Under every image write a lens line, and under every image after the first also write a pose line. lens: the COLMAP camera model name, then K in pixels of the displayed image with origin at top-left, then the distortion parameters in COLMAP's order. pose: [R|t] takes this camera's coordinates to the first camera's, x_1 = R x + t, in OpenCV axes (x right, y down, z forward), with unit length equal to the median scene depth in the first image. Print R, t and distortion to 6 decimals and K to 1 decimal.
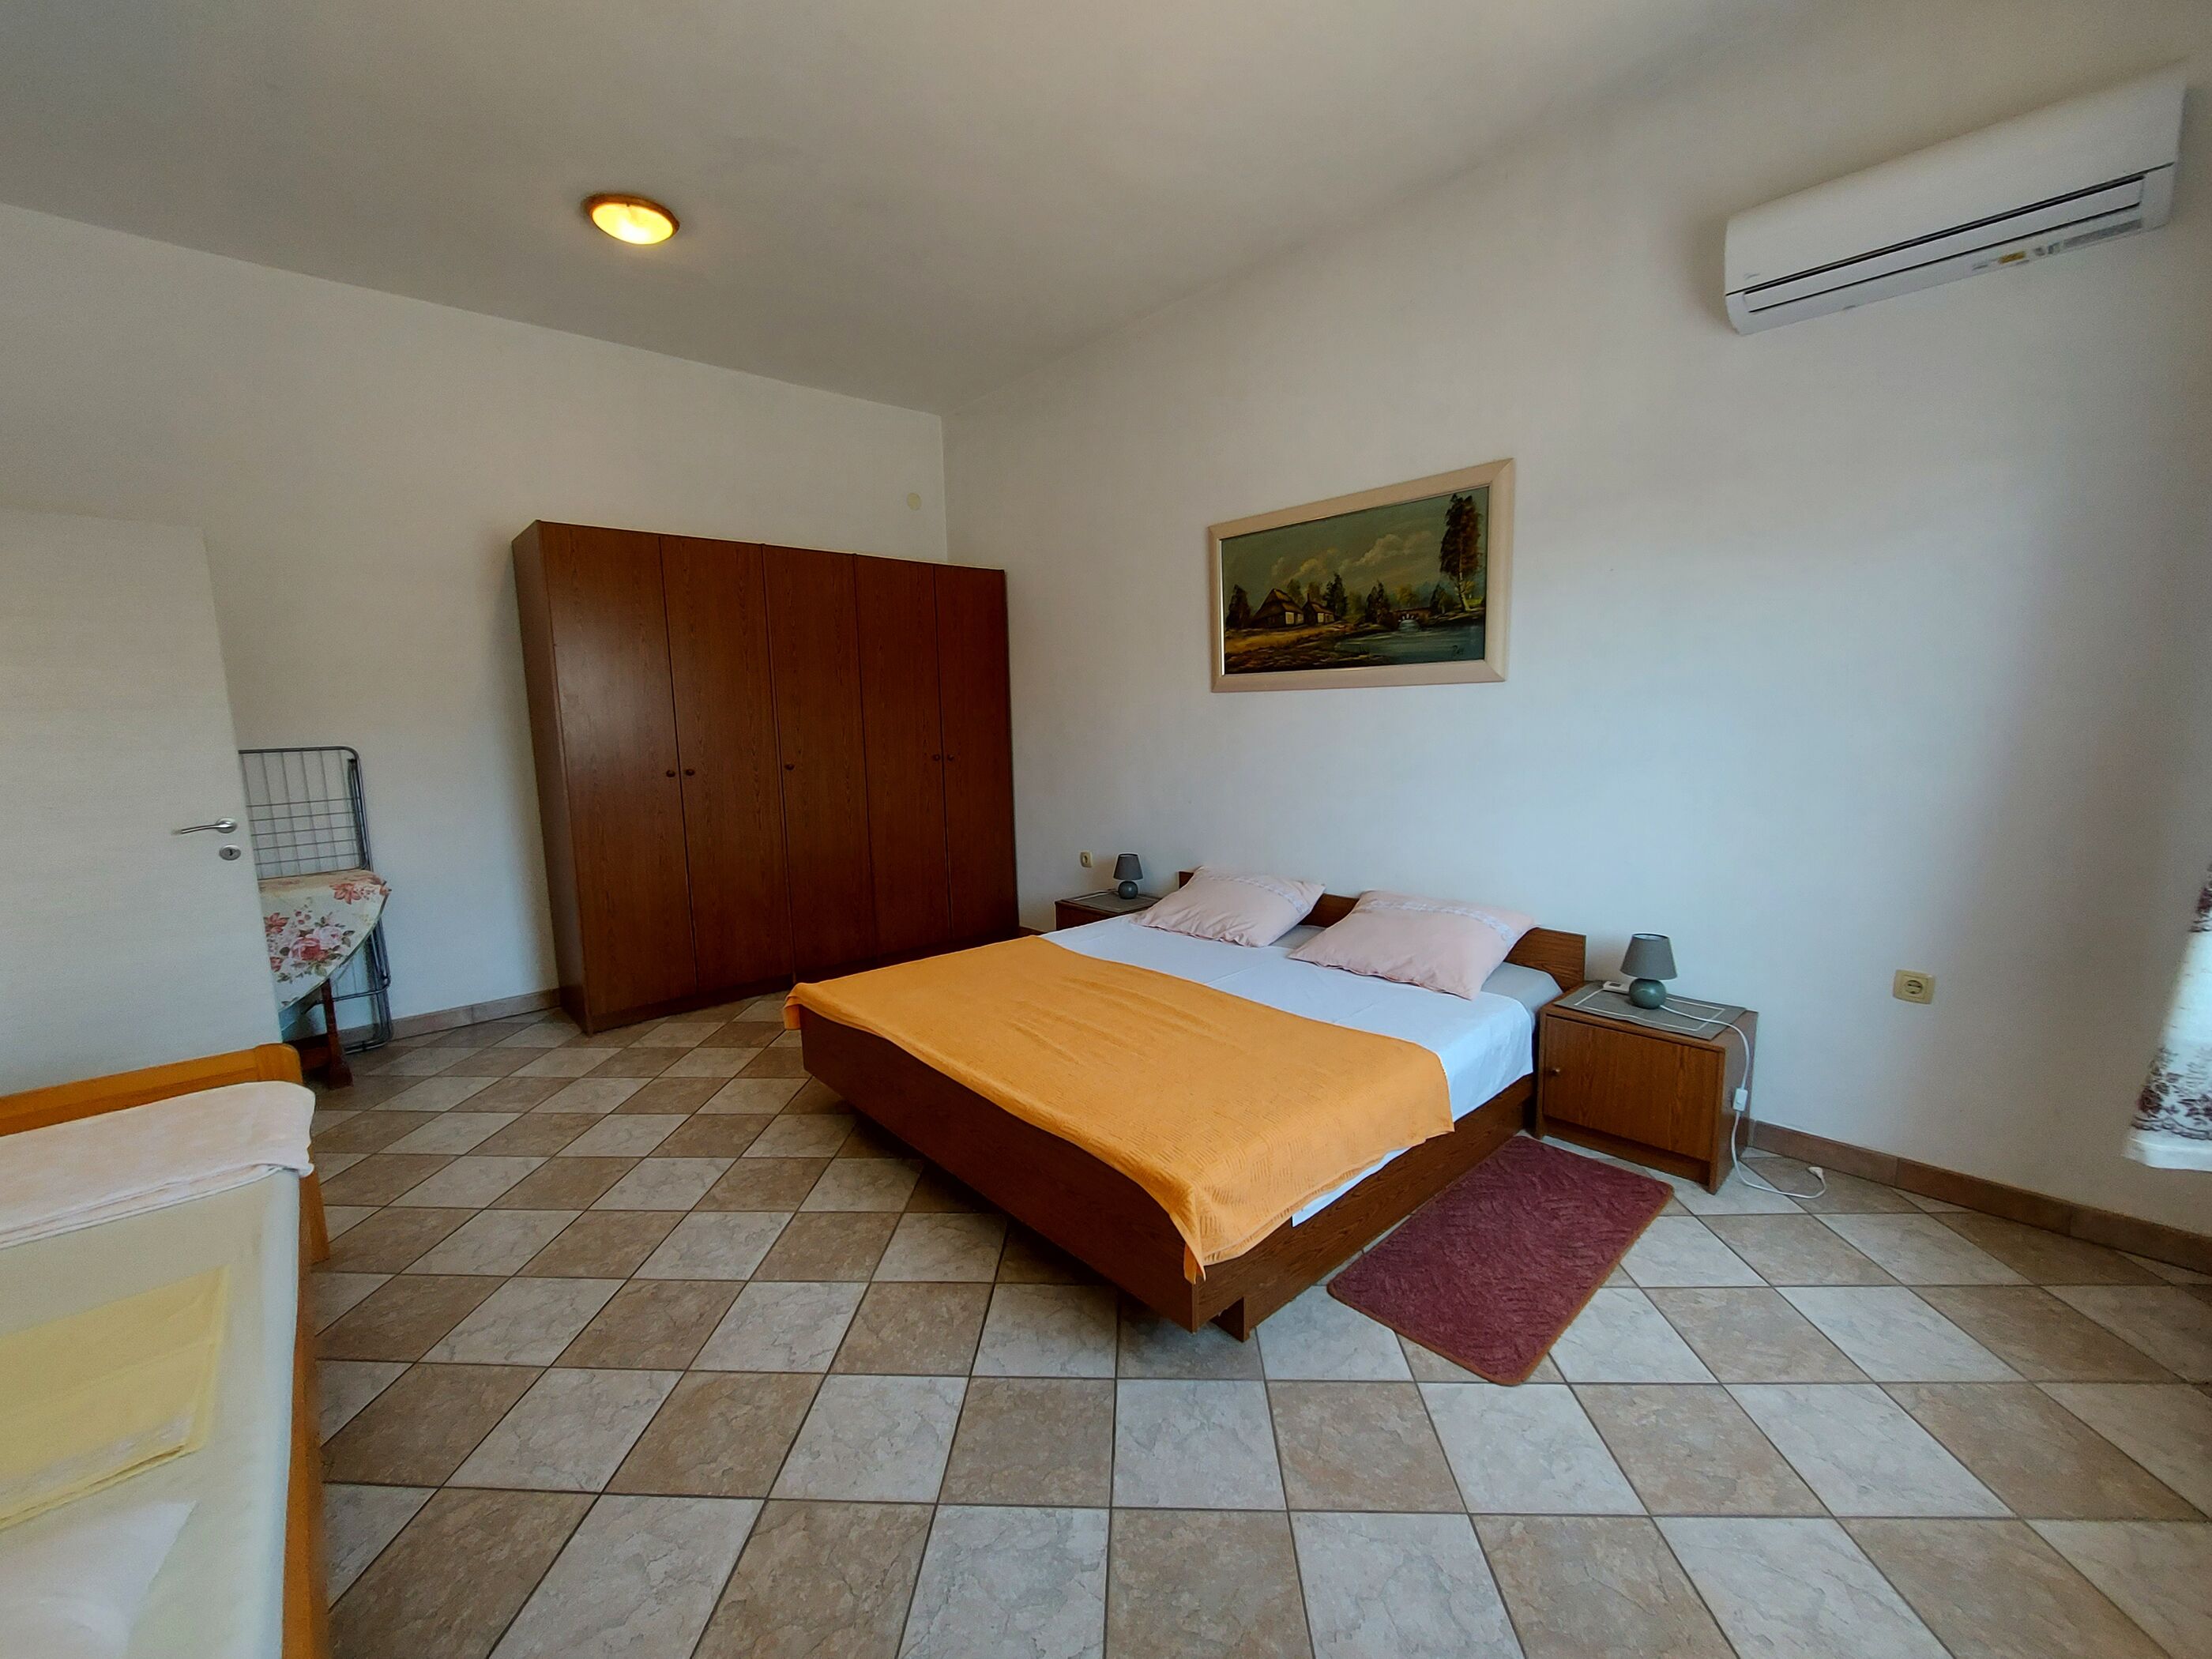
lens RADIAL K [[893.8, 0, 1106.0], [0, 893.8, 829.5], [0, 0, 1]] dist [0.000536, 0.000130]
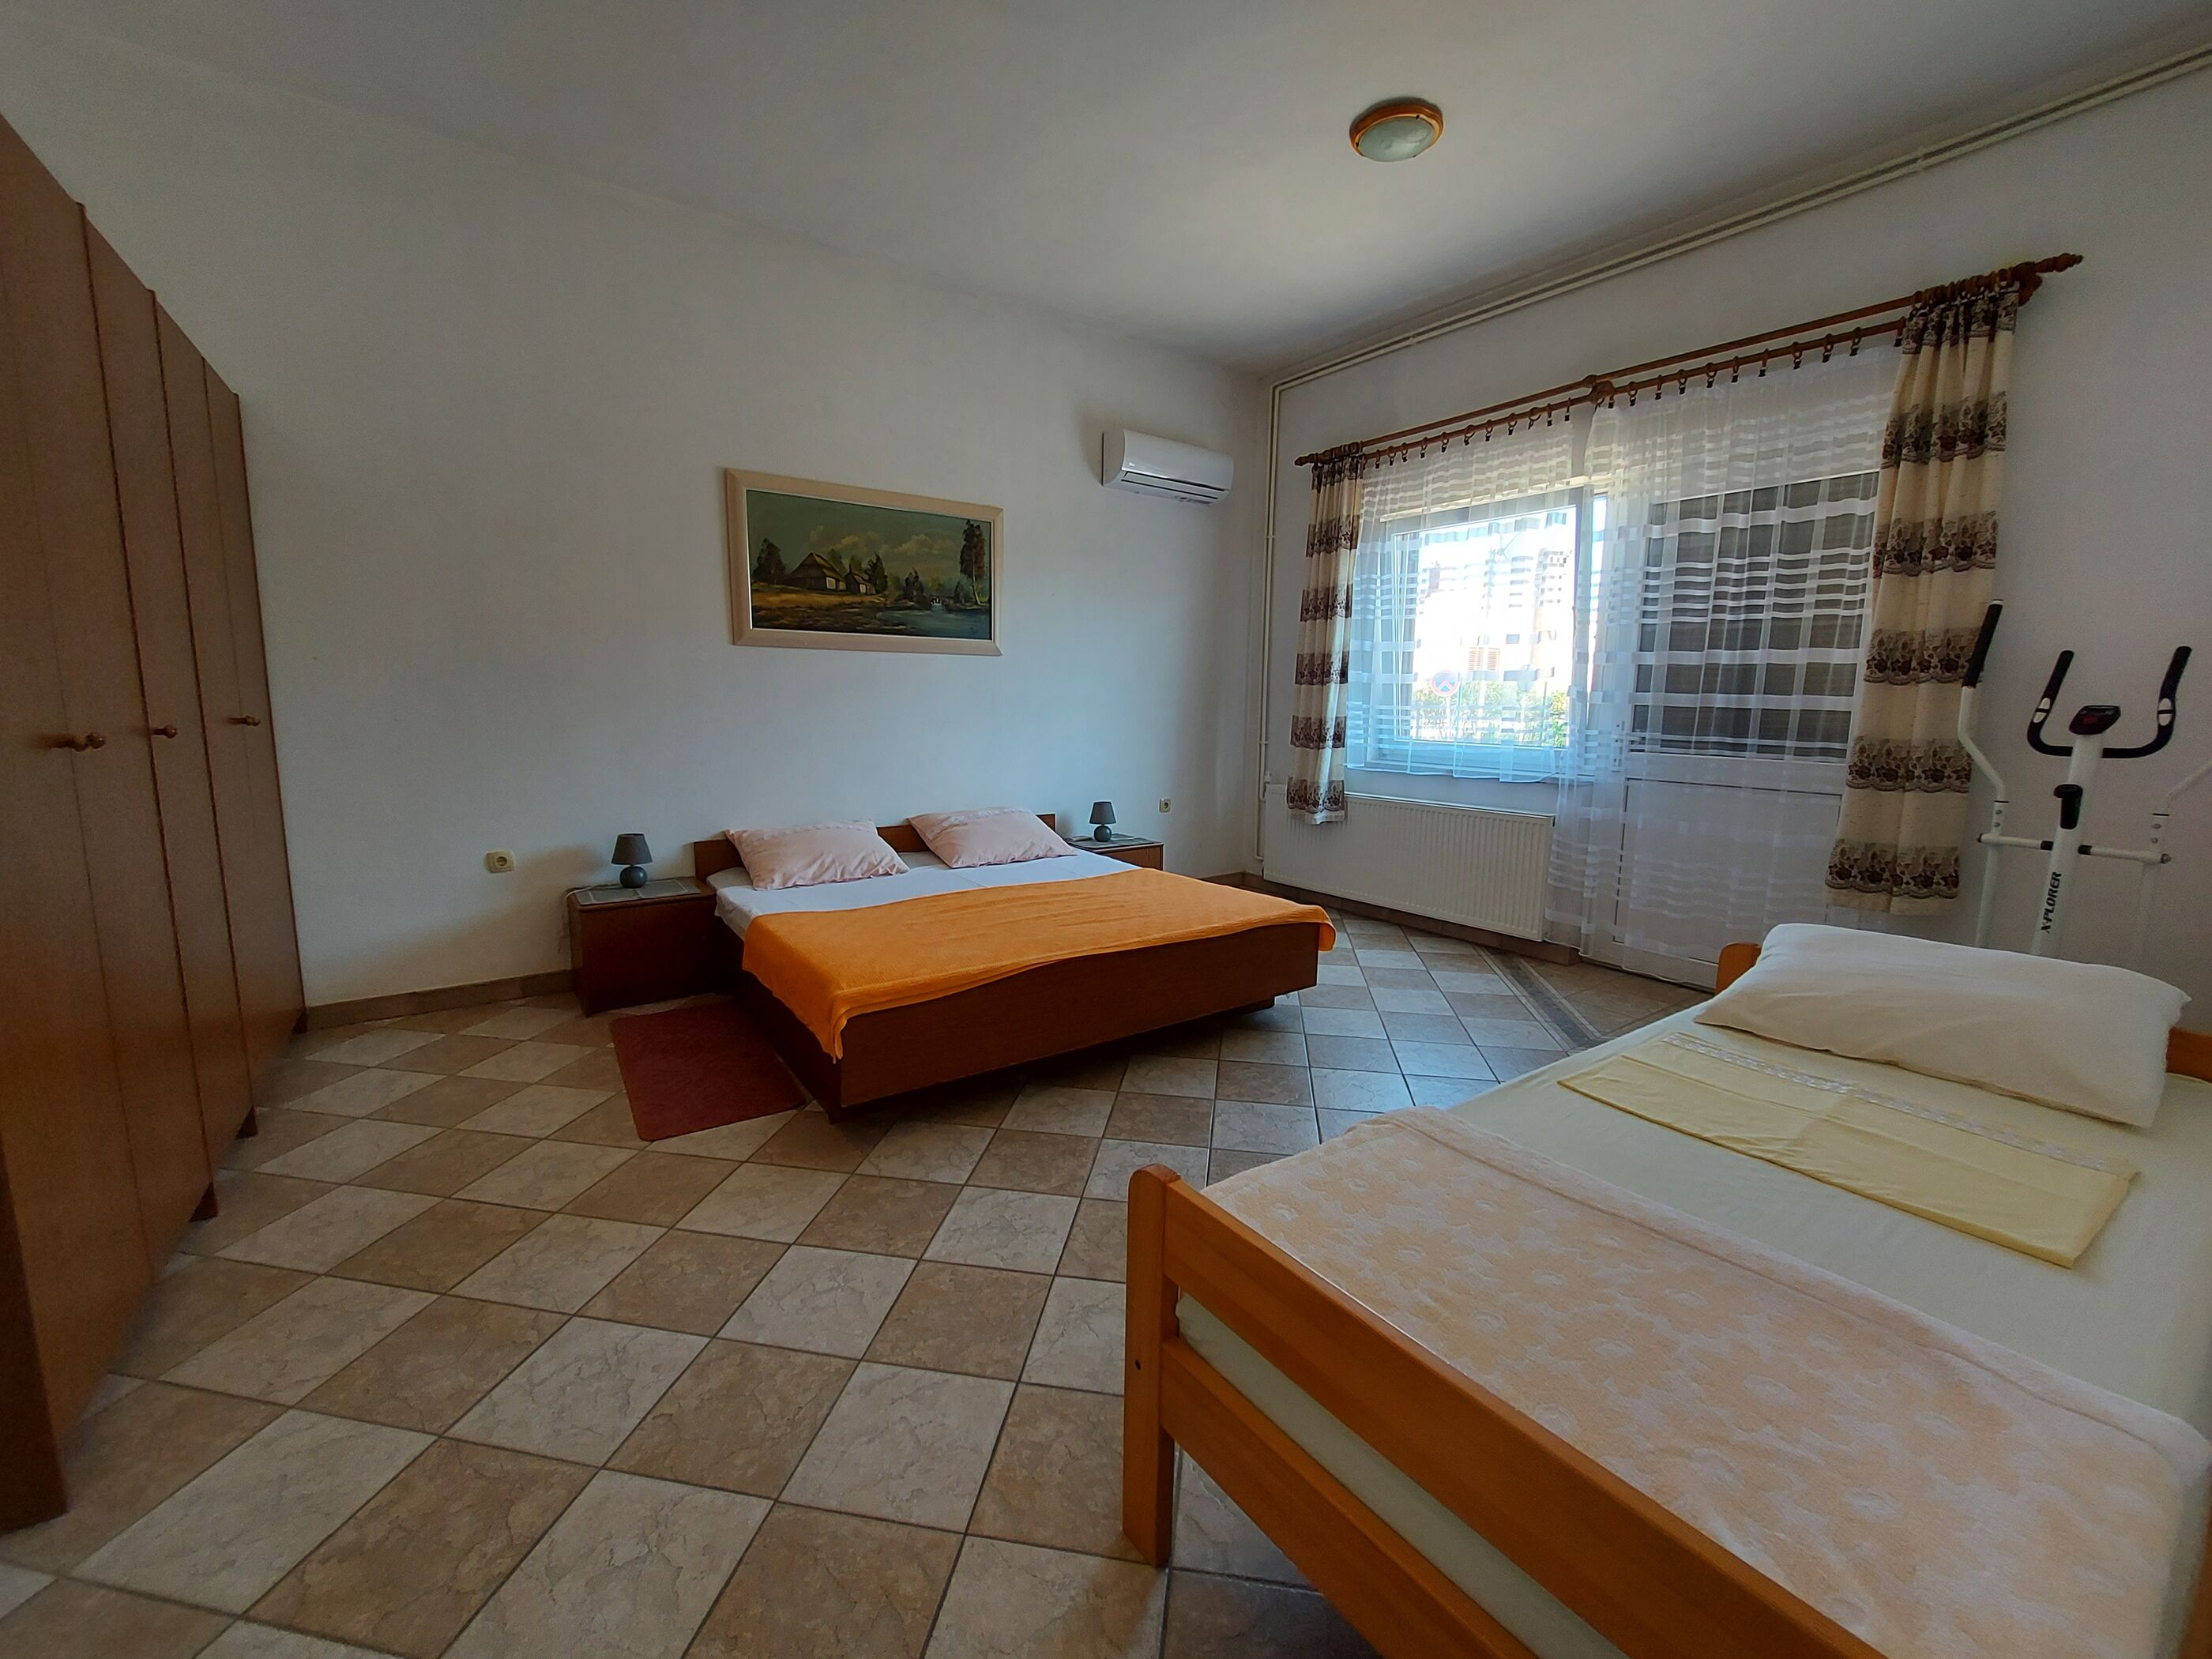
lens RADIAL K [[886.2, 0, 1120.1], [0, 886.2, 819.2], [0, 0, 1]] dist [-0.001320, -0.006262]
pose [[0.104883, -0.111519, 0.988212, -0.936007], [0.120643, 0.987780, 0.098666, -0.015905], [-0.987140, 0.108872, 0.117056, 0.598340]]
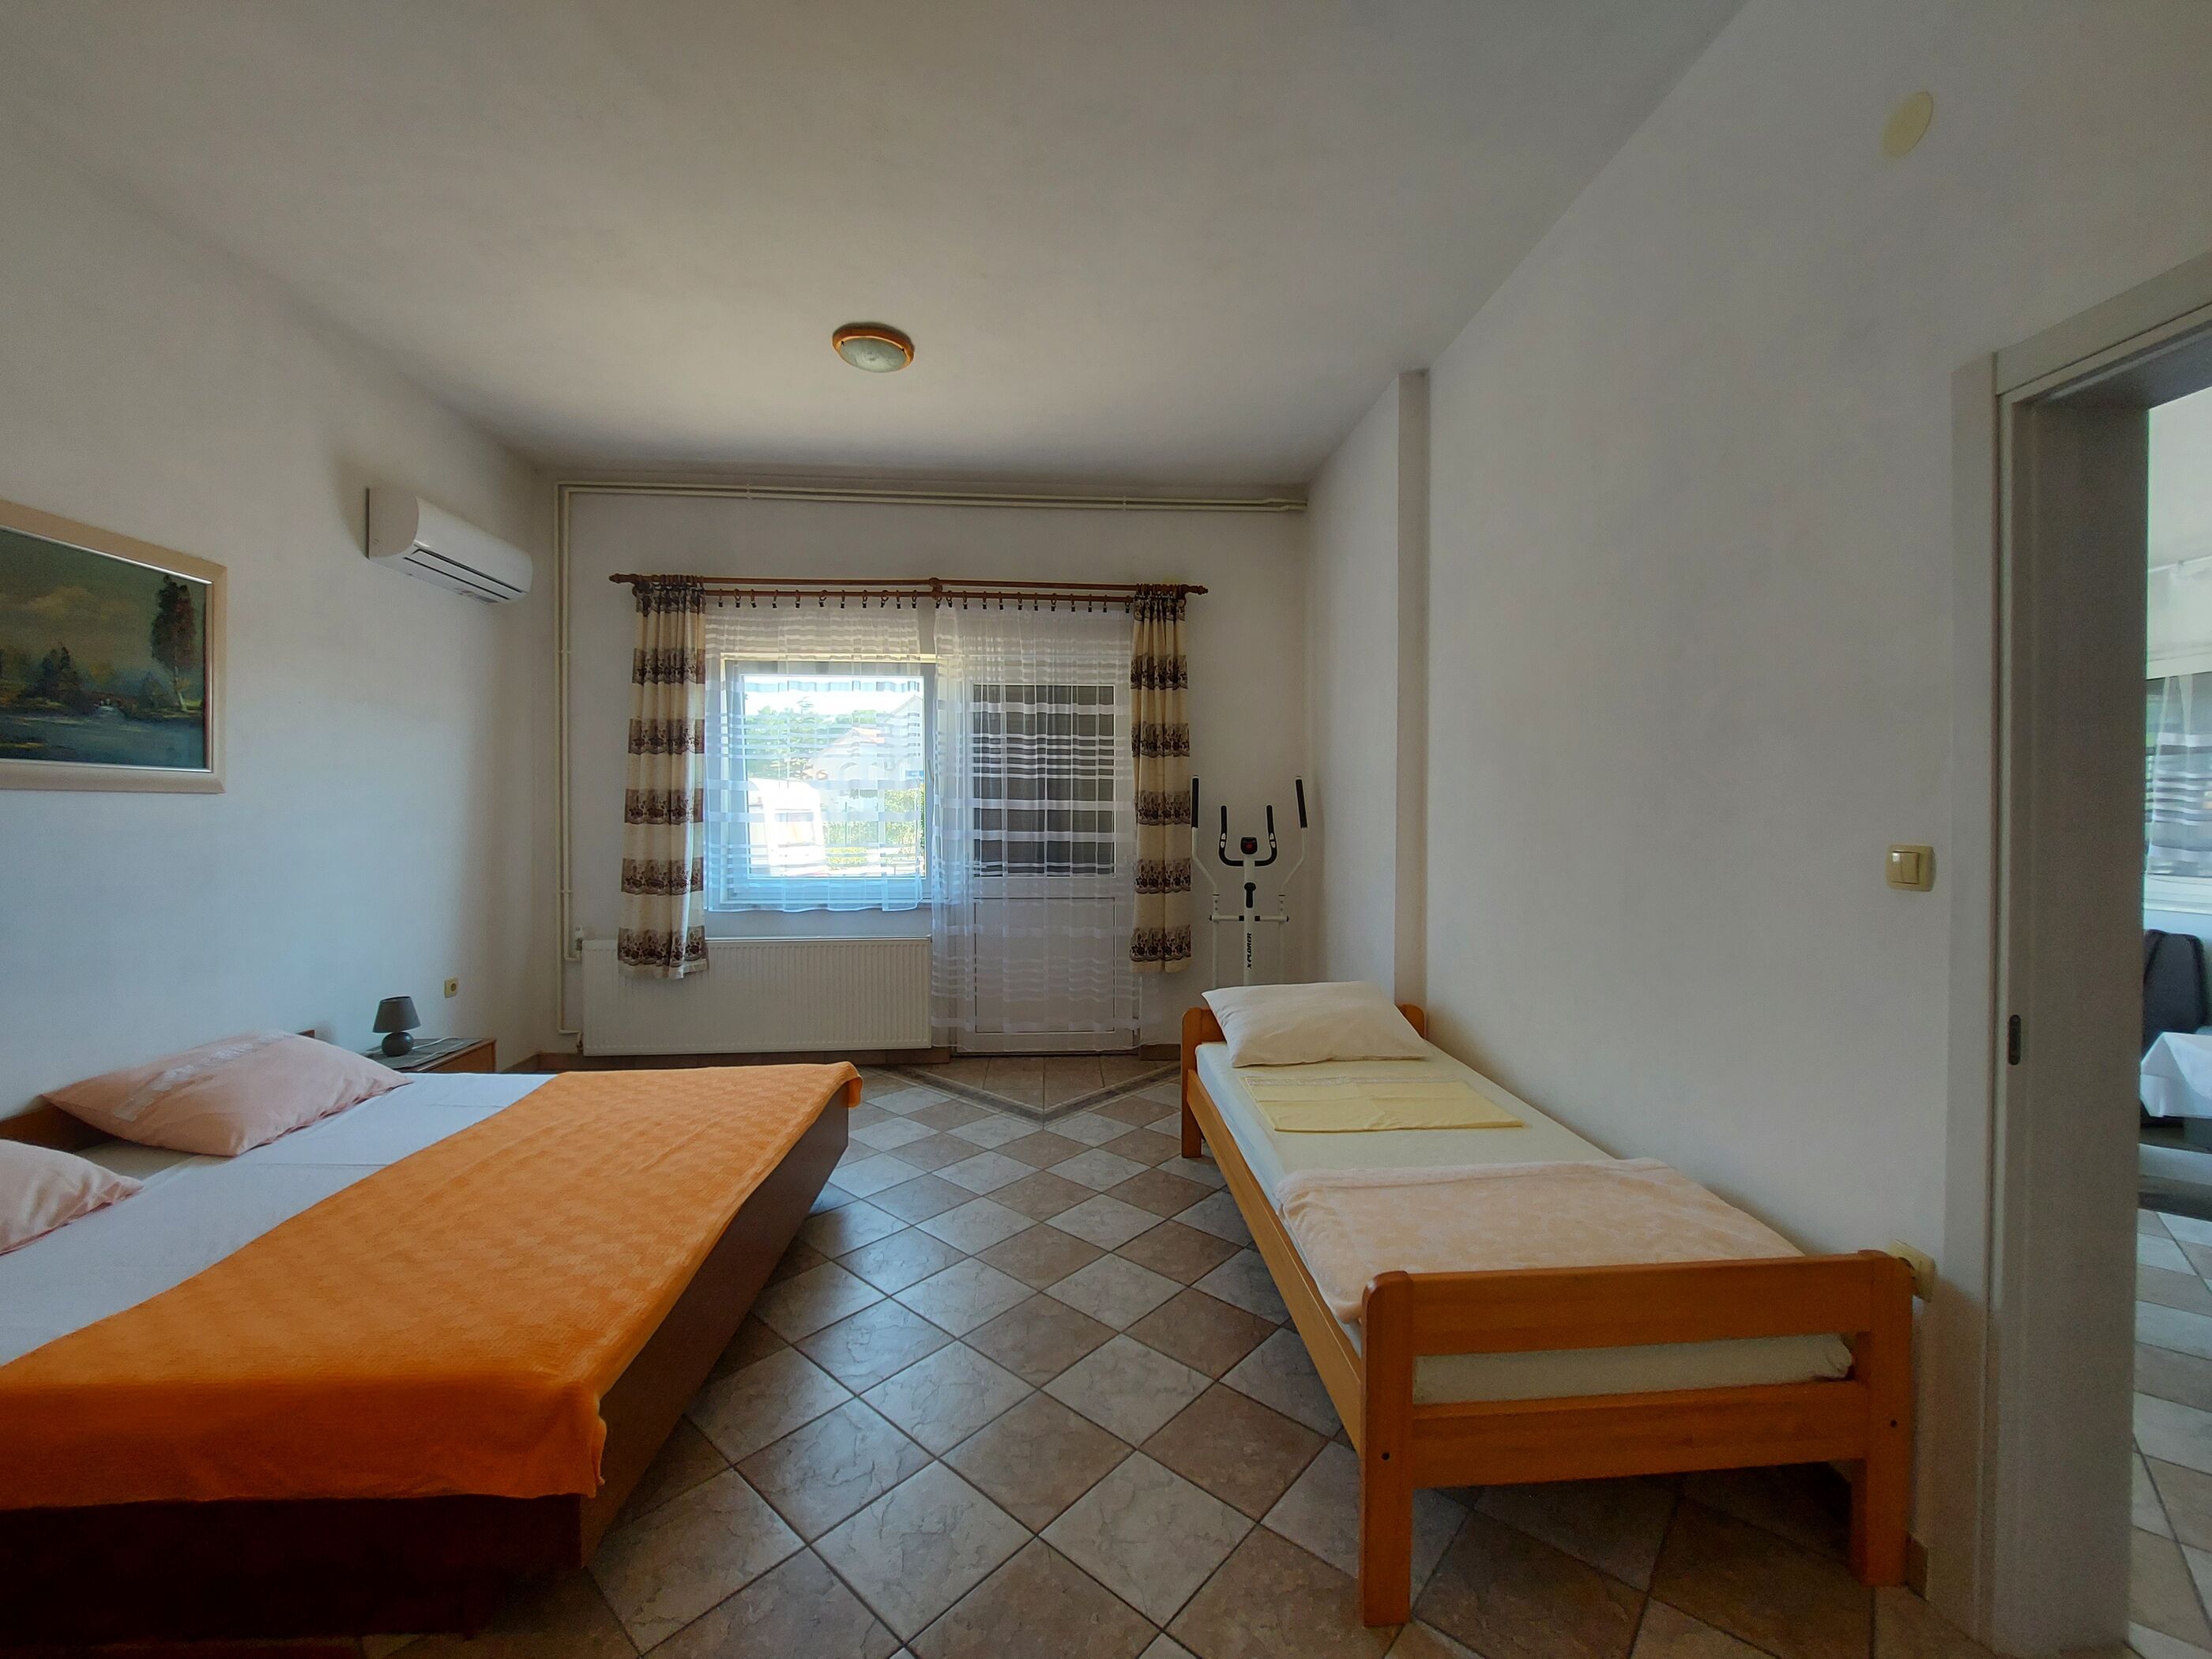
lens RADIAL K [[871.2, 0, 1113.7], [0, 871.2, 818.3], [0, 0, 1]] dist [-0.000398, -0.005189]
pose [[-0.779555, 0.018963, 0.626047, -0.769625], [0.101737, 0.990101, 0.096694, -0.119688], [-0.618016, 0.139070, -0.773767, 1.022657]]
